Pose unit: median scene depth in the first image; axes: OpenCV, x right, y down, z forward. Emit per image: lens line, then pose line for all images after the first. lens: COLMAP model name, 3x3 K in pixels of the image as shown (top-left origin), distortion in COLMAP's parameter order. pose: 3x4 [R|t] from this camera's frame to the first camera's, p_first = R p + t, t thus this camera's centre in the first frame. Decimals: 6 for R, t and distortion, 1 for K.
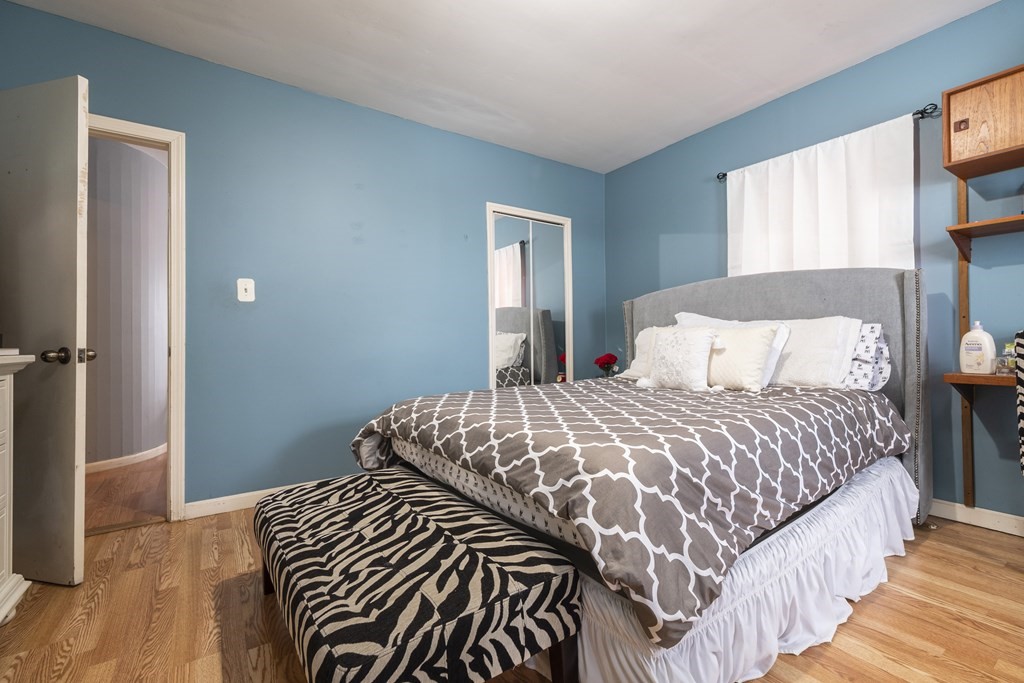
lens RADIAL K [[430.0, 0, 513.4], [0, 430.0, 335.0], [0, 0, 1]] dist [0.012279, 0.000603]
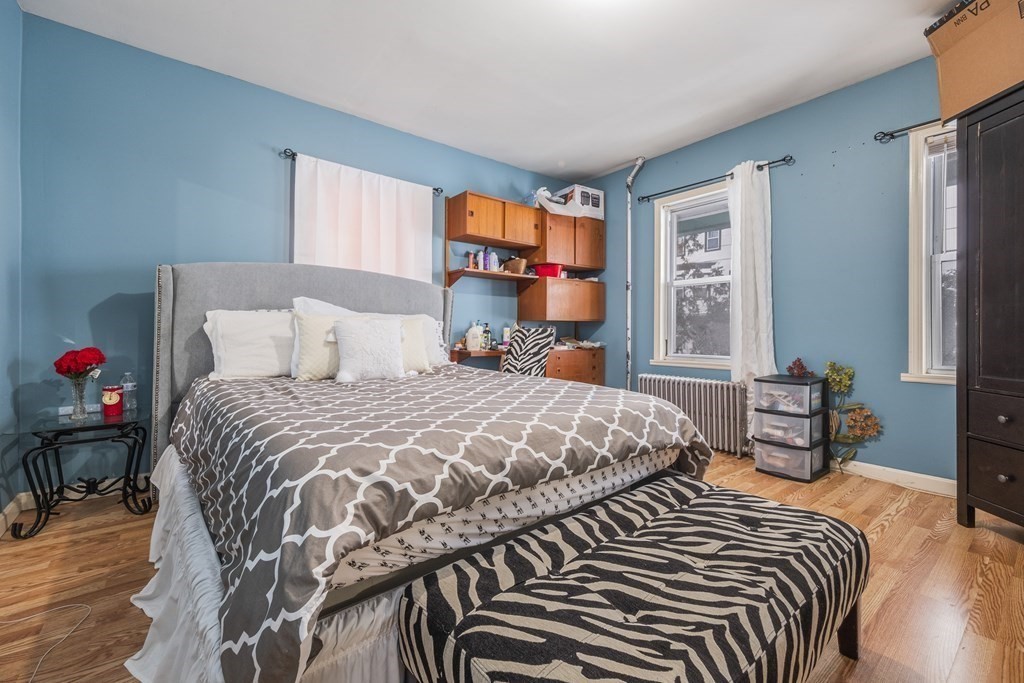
lens RADIAL K [[430.0, 0, 513.4], [0, 430.0, 335.0], [0, 0, 1]] dist [0.012279, 0.000603]
pose [[-0.051896, 0.011862, 0.998582, -1.072751], [-0.020183, 0.999713, -0.012925, 0.052213], [-0.998448, -0.020825, -0.051642, 1.318274]]
